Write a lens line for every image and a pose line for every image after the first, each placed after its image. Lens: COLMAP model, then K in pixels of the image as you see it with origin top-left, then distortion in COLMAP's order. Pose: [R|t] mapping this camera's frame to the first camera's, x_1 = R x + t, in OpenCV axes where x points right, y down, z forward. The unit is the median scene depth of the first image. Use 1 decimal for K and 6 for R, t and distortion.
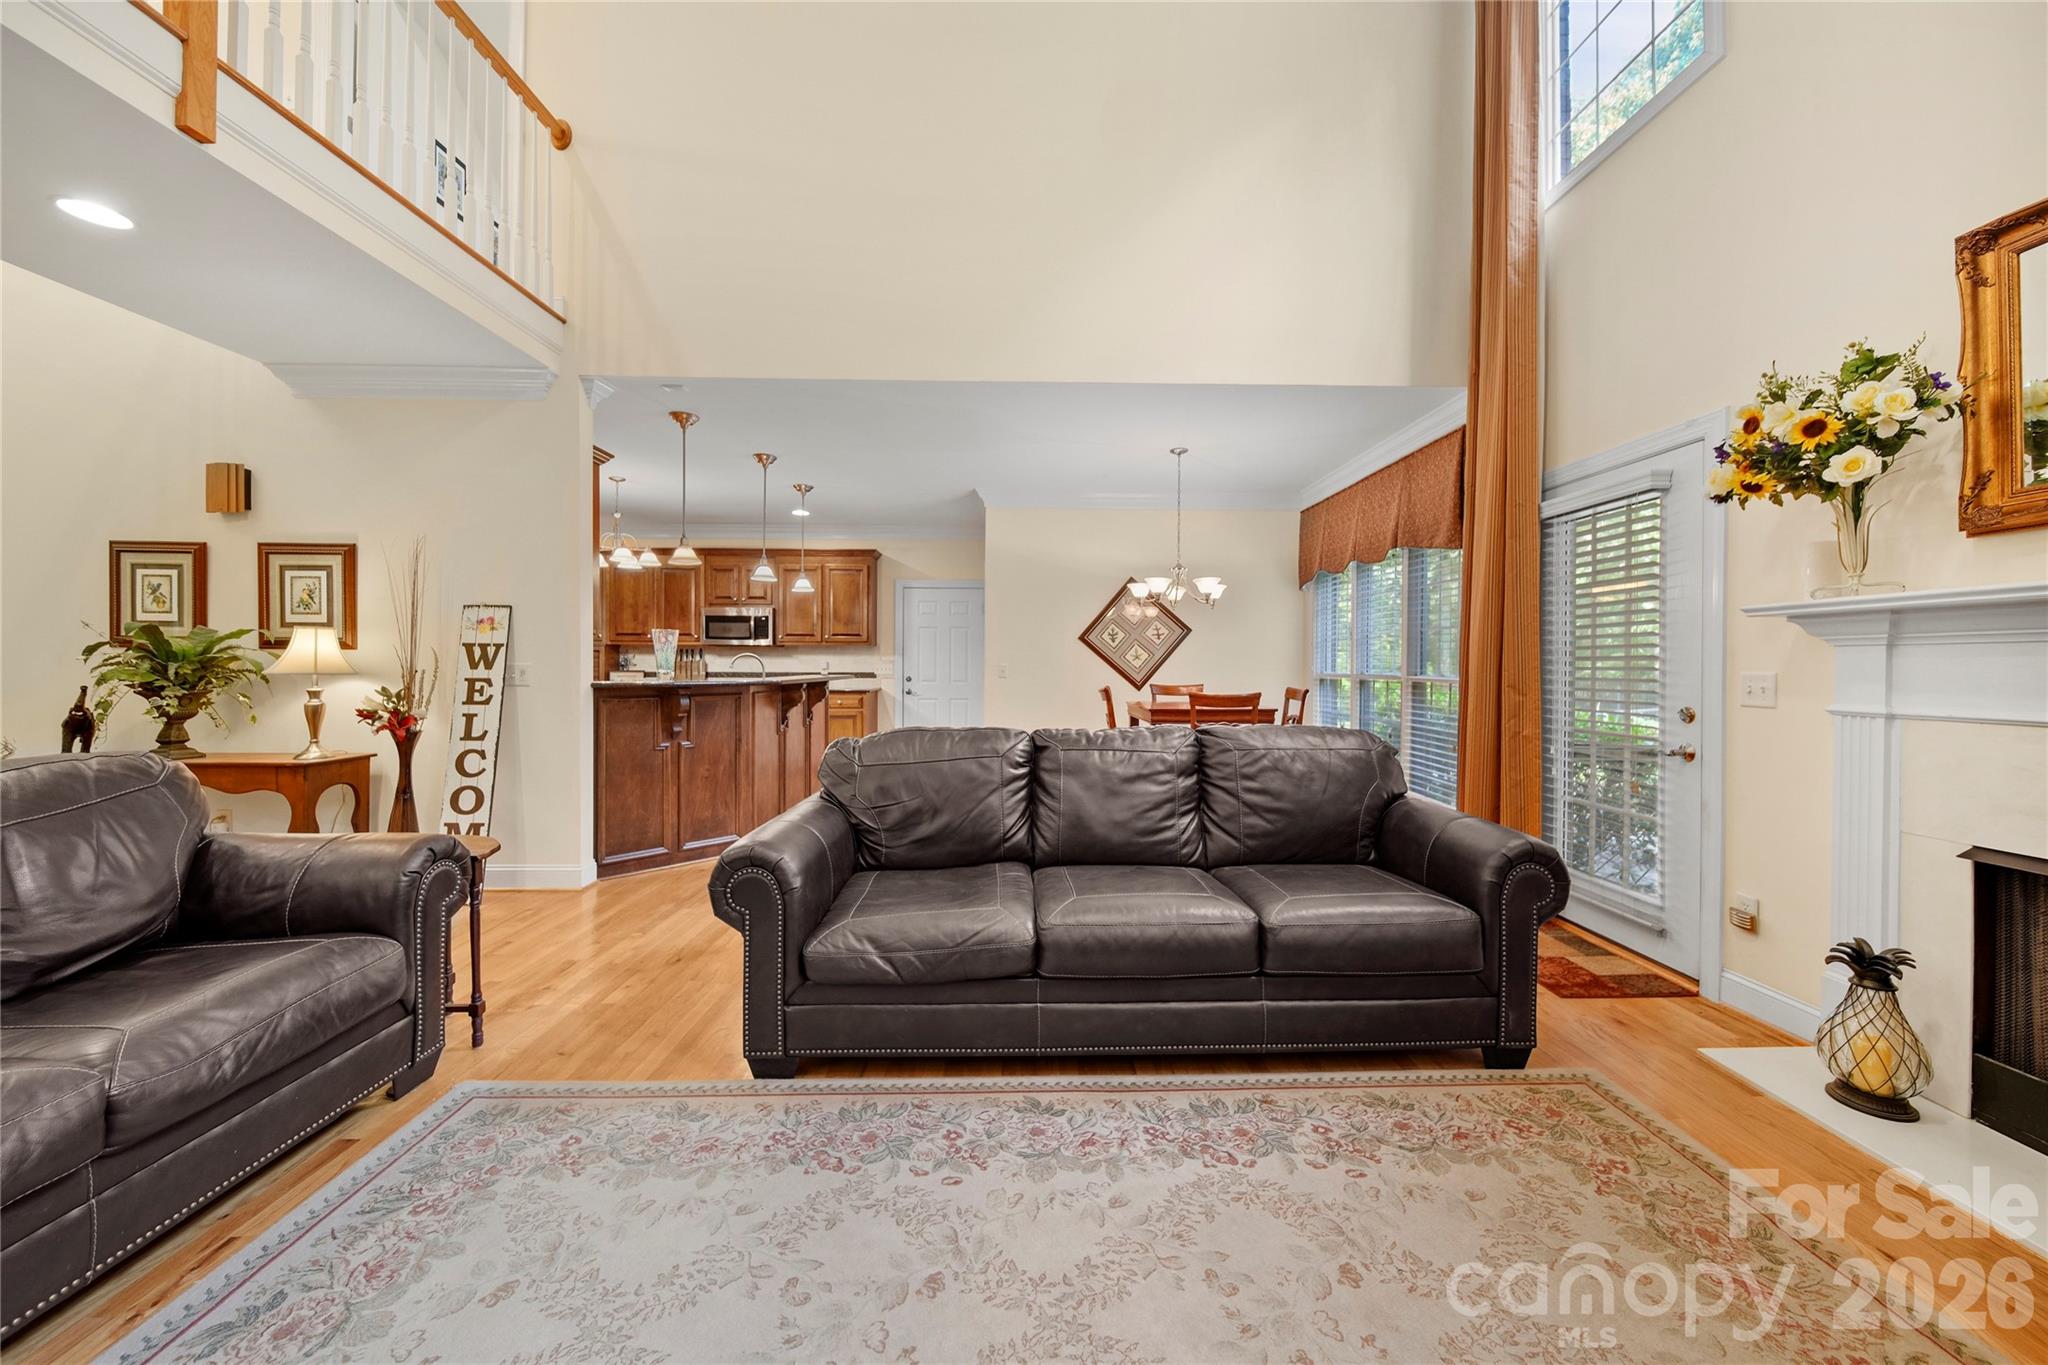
lens RADIAL K [[734.5, 0, 1032.0], [0, 734.5, 662.3], [0, 0, 1]] dist [0.000452, 0.000044]
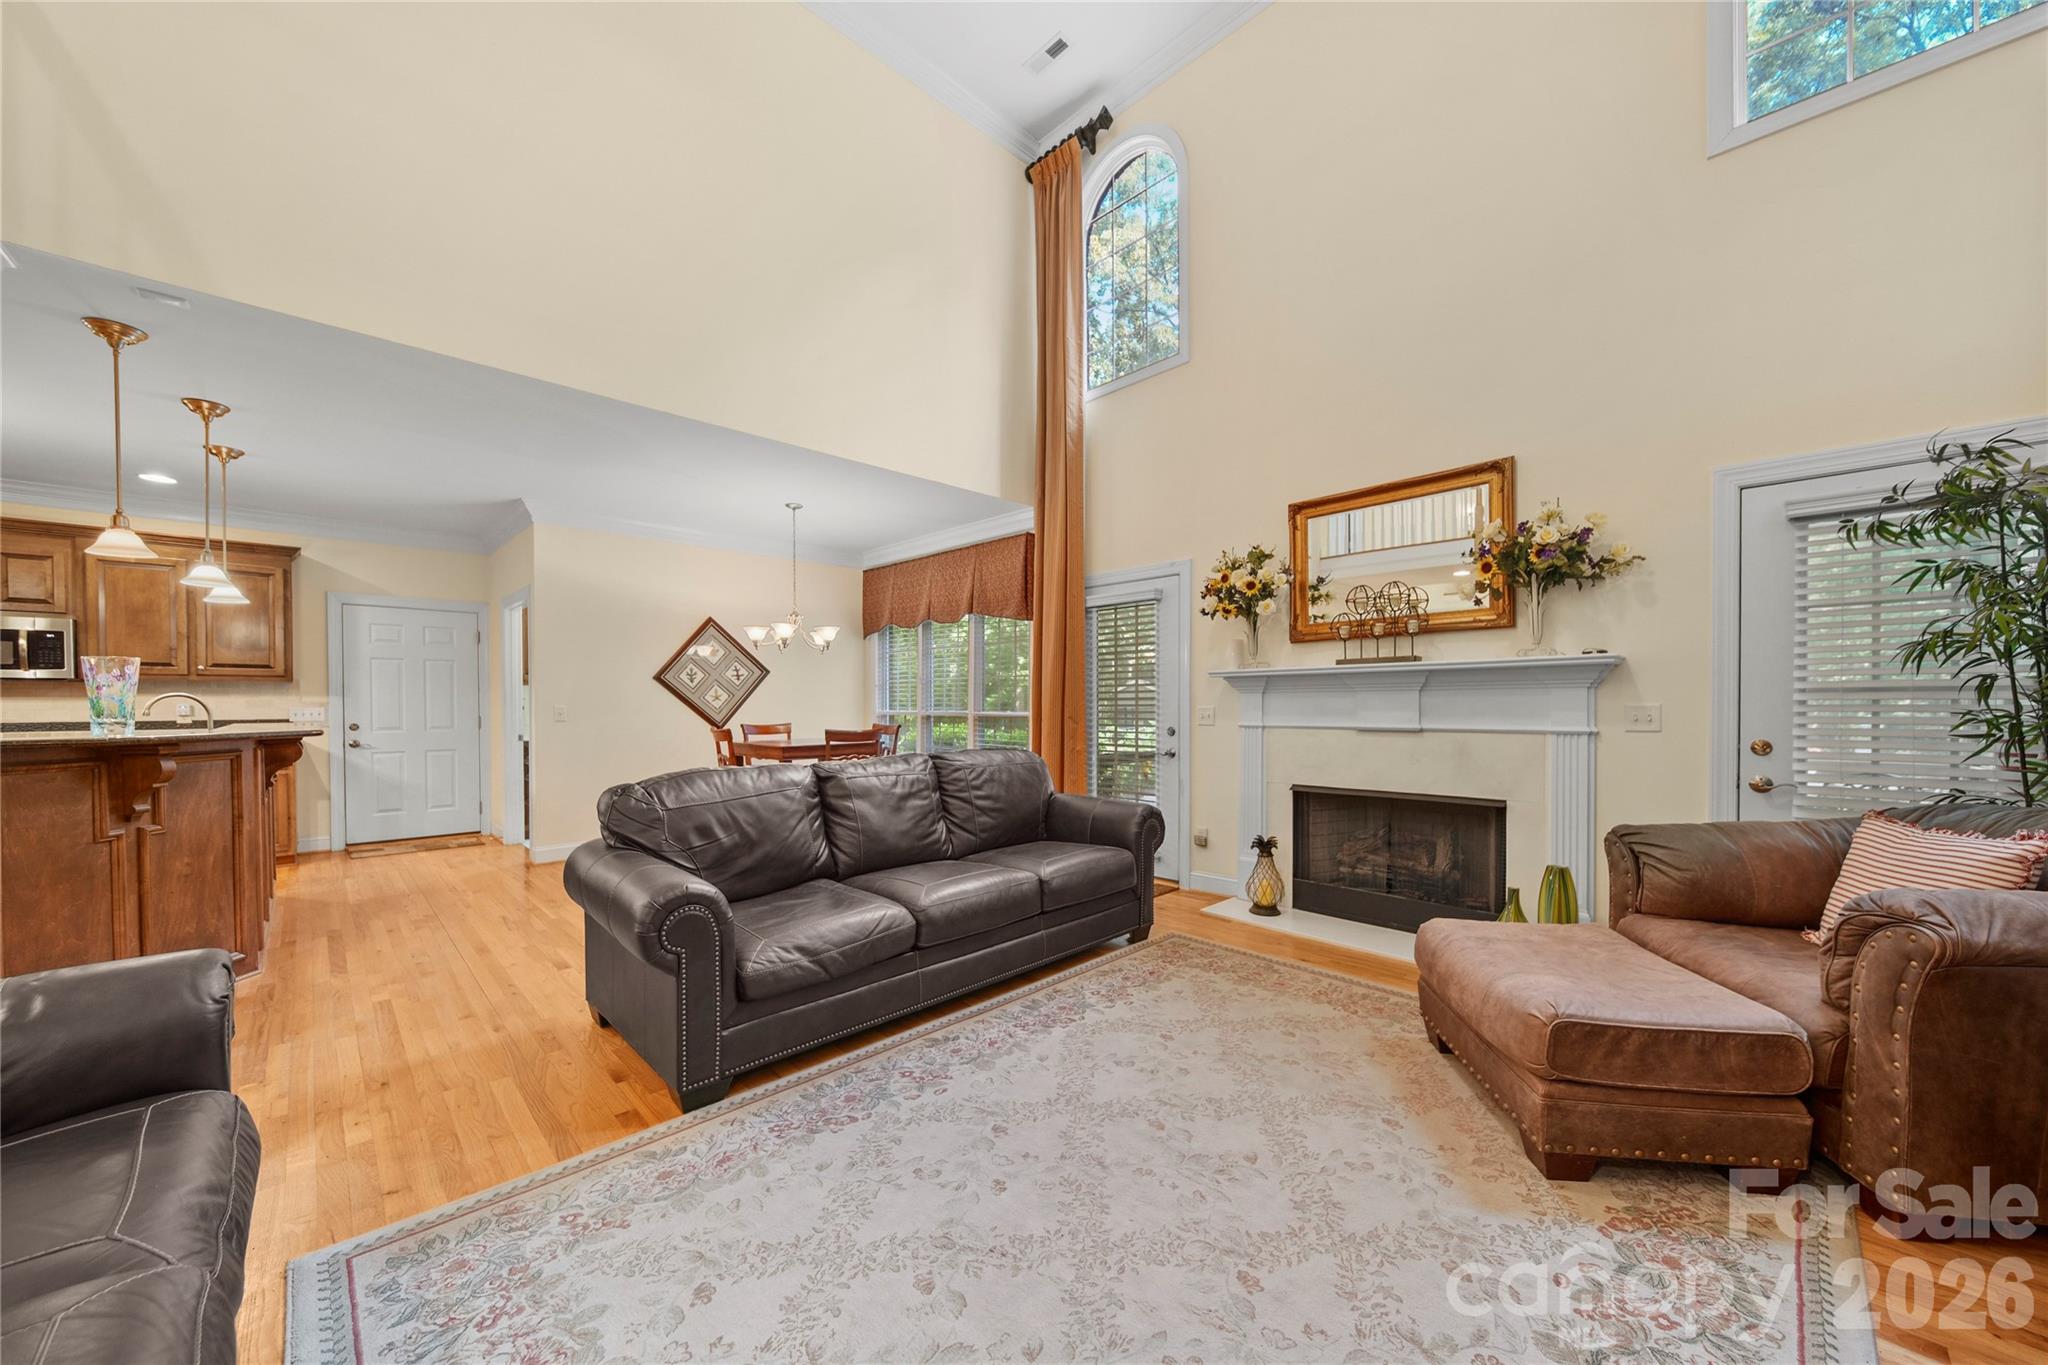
lens RADIAL K [[742.1, 0, 1031.3], [0, 742.1, 709.9], [0, 0, 1]] dist [-0.001244, -0.000076]
pose [[0.728477, -0.011773, 0.684969, -0.576577], [0.004532, 0.999913, 0.012367, -0.002652], [-0.685055, -0.005904, 0.728467, -0.058911]]
